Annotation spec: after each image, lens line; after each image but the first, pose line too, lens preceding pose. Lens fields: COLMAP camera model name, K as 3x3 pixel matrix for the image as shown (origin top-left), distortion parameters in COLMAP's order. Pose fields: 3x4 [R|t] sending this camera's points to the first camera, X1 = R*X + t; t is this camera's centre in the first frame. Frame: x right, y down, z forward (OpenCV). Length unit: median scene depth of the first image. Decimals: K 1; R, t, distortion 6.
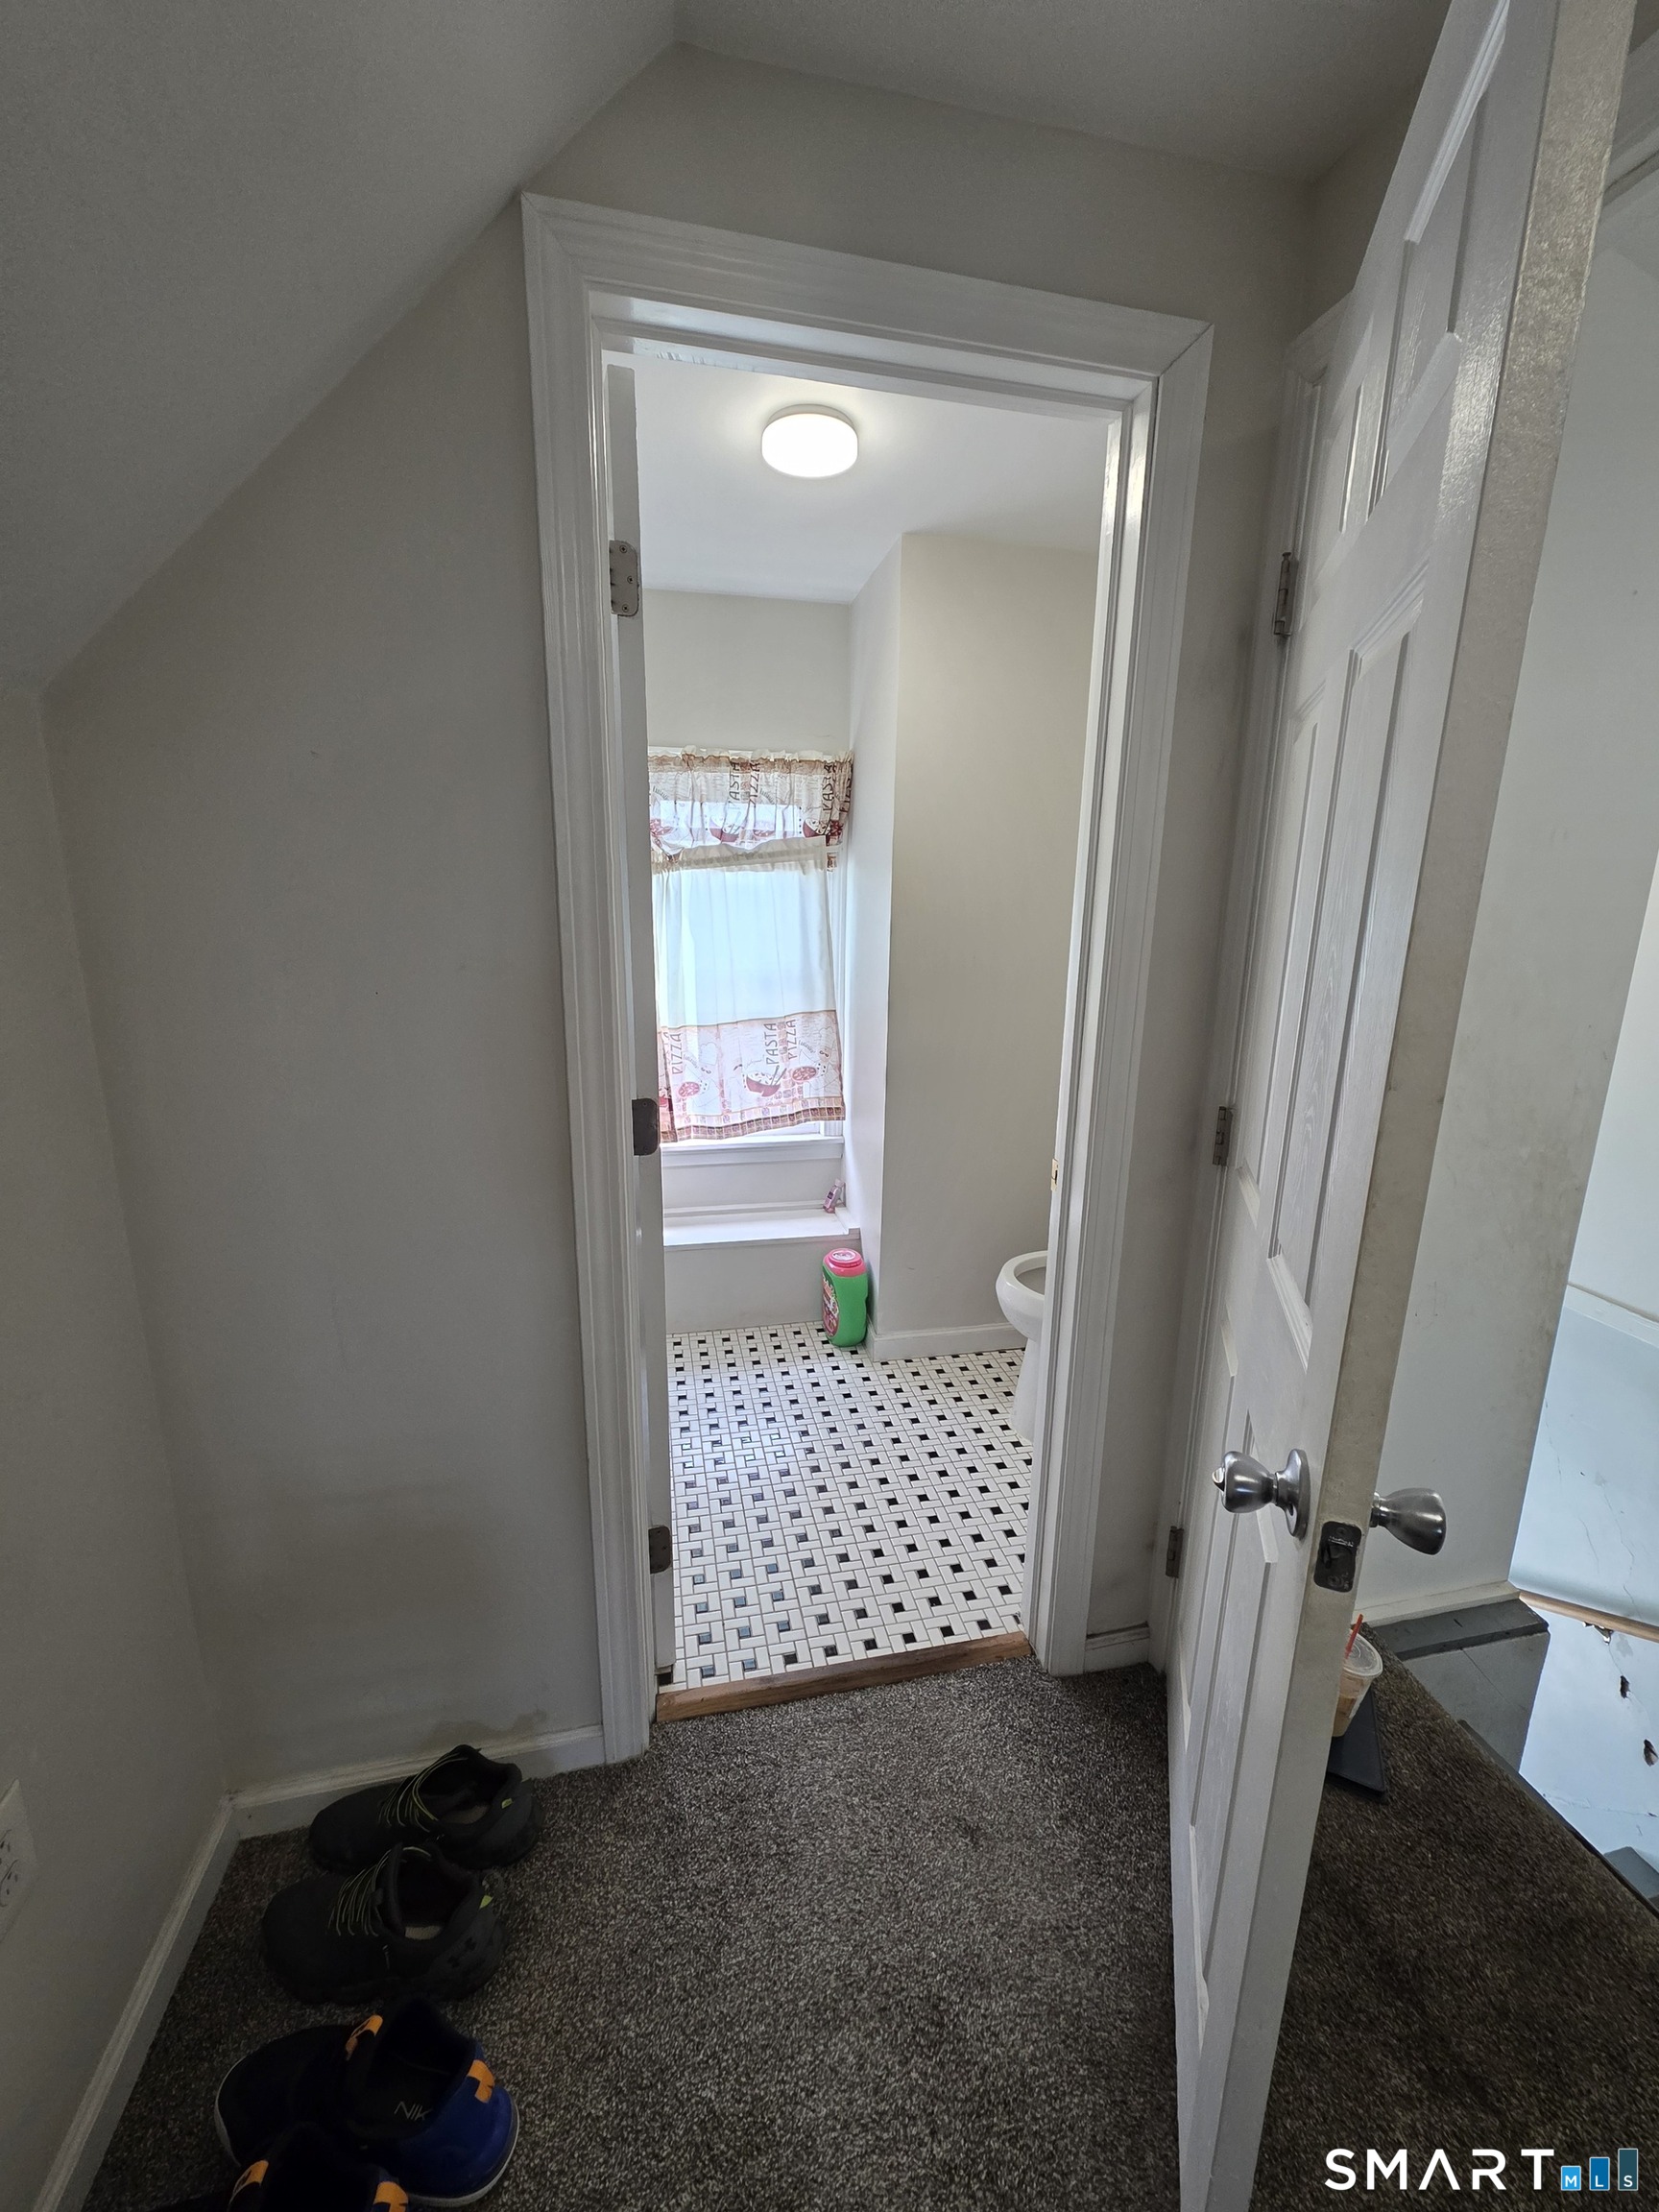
lens RADIAL K [[900.1, 0, 830.5], [0, 900.1, 1107.8], [0, 0, 1]] dist [0.039546, -0.000647]
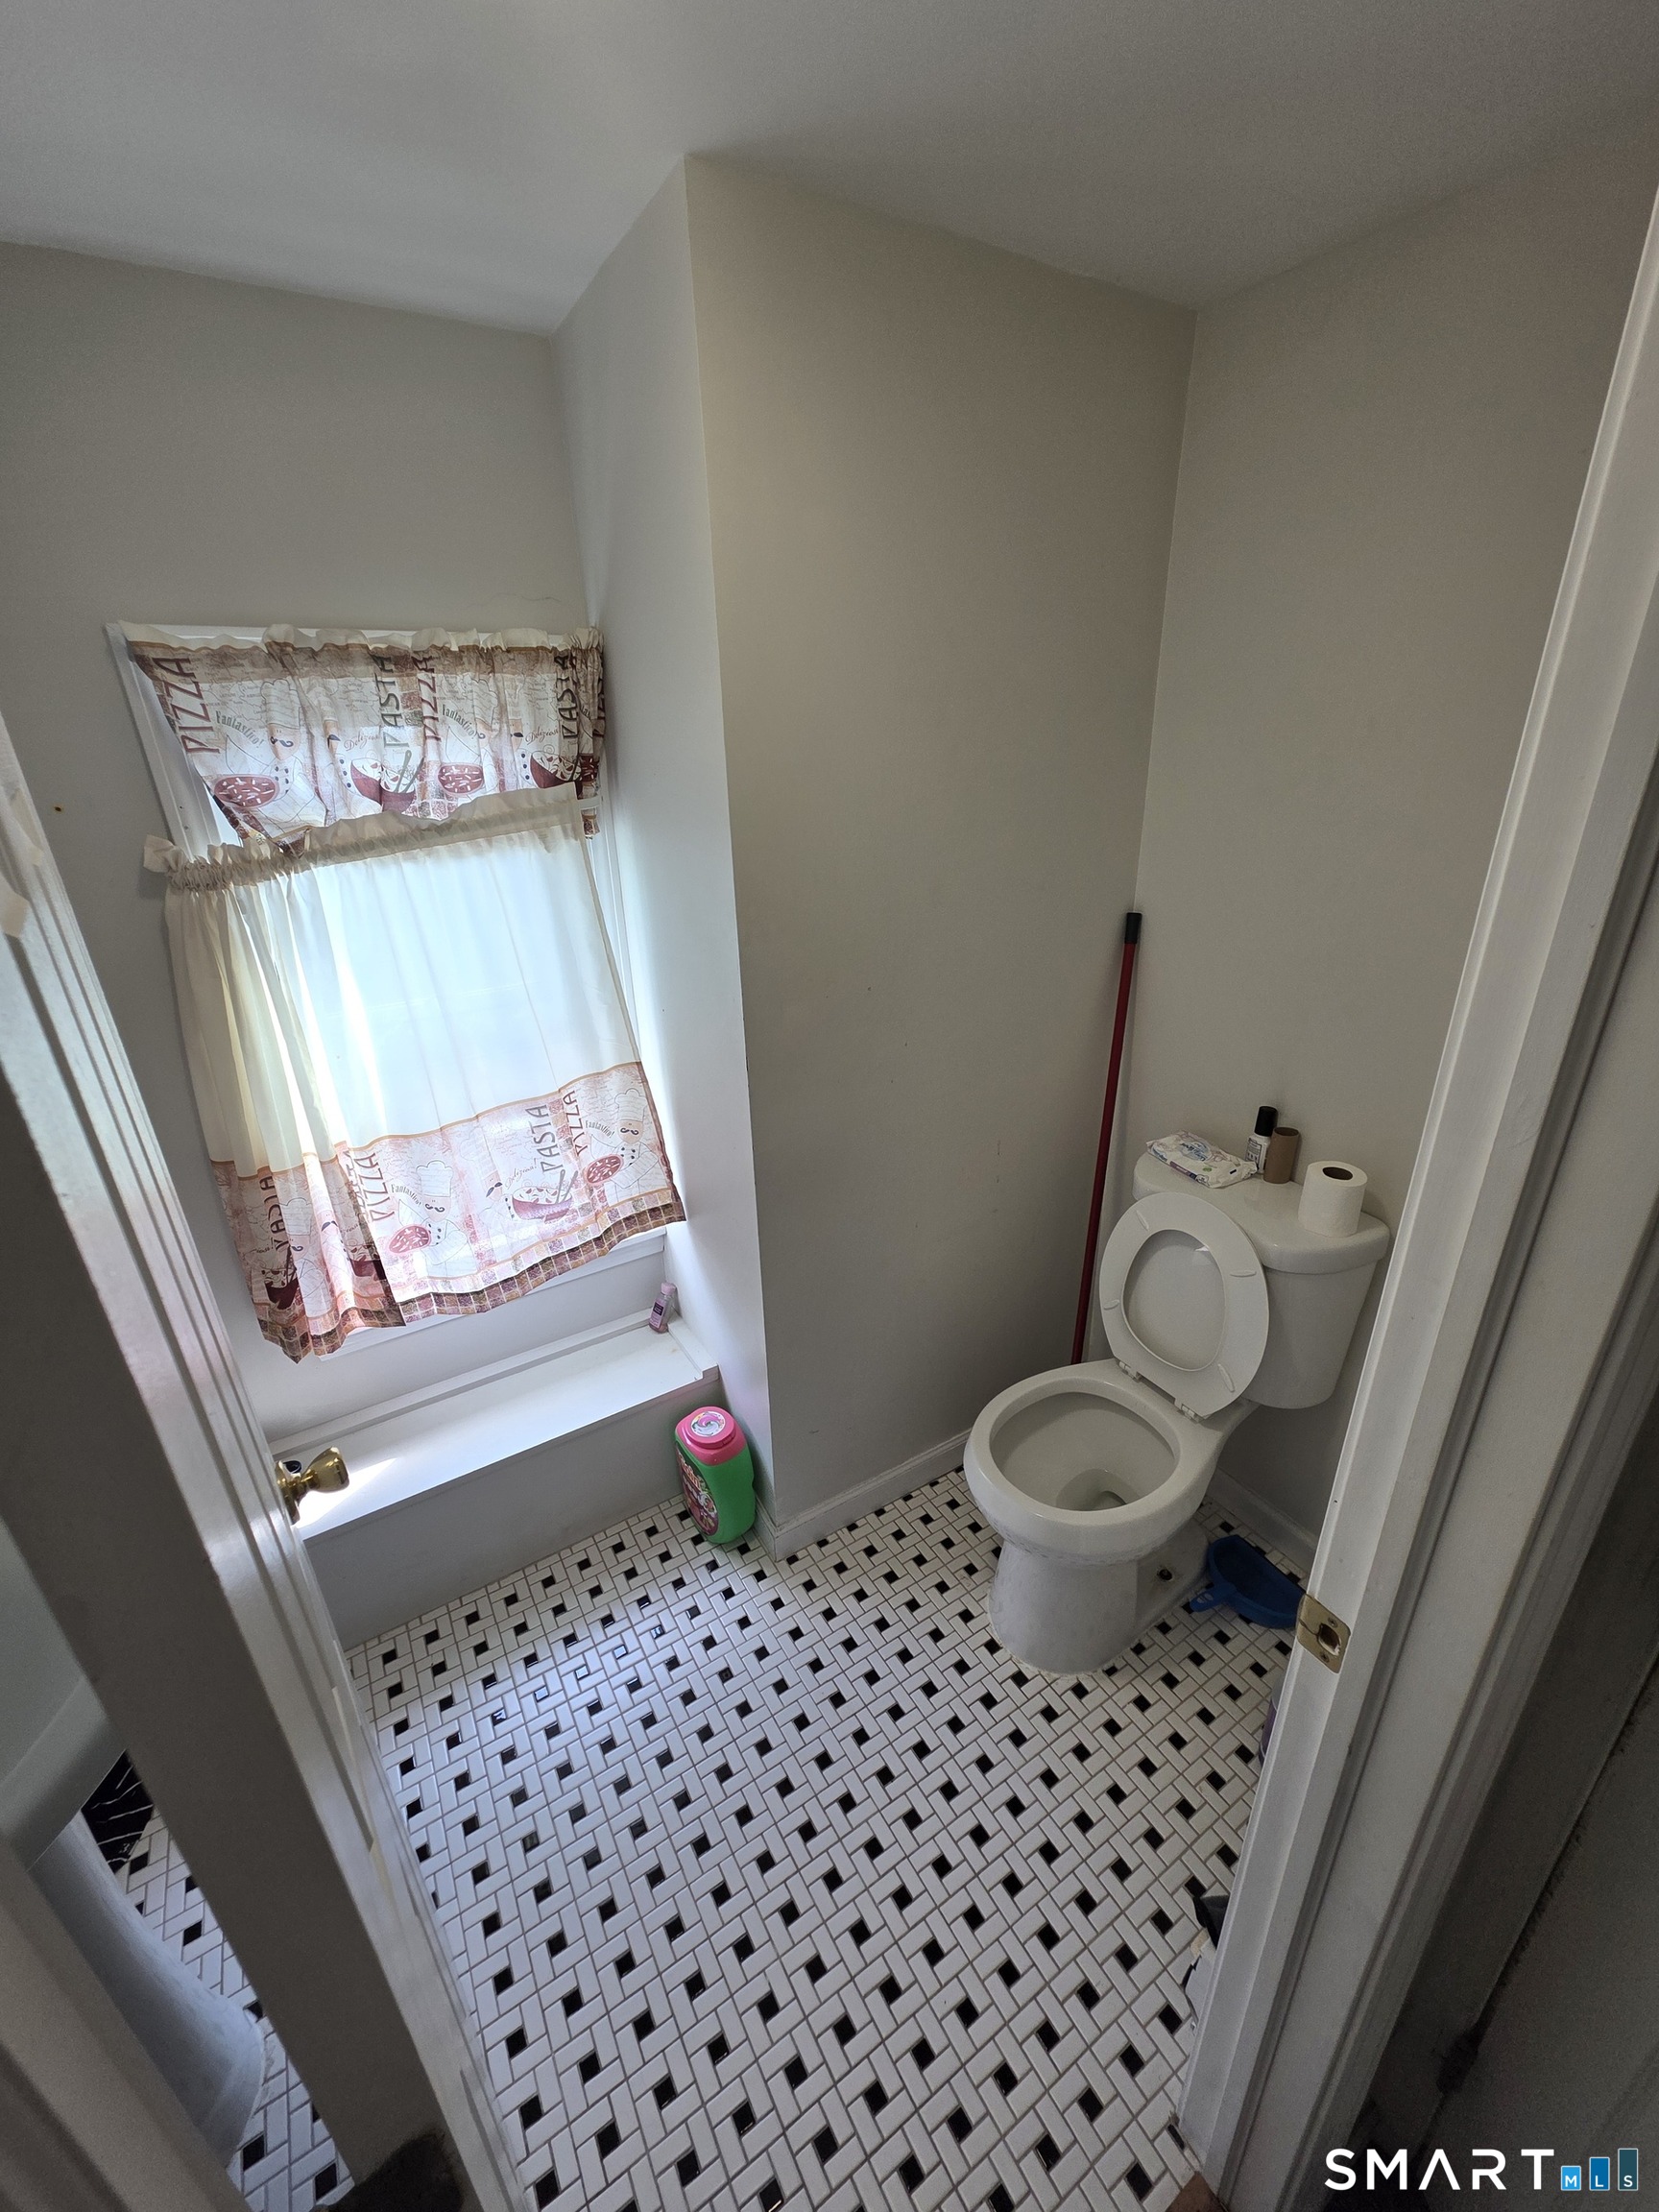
lens RADIAL K [[900.1, 0, 832.9], [0, 900.1, 1097.9], [0, 0, 1]] dist [0.039546, -0.000647]
pose [[0.939137, -0.169722, 0.298689, -0.059886], [0.117335, 0.975624, 0.185448, -0.191973], [-0.322883, -0.139114, 0.936159, 0.365207]]
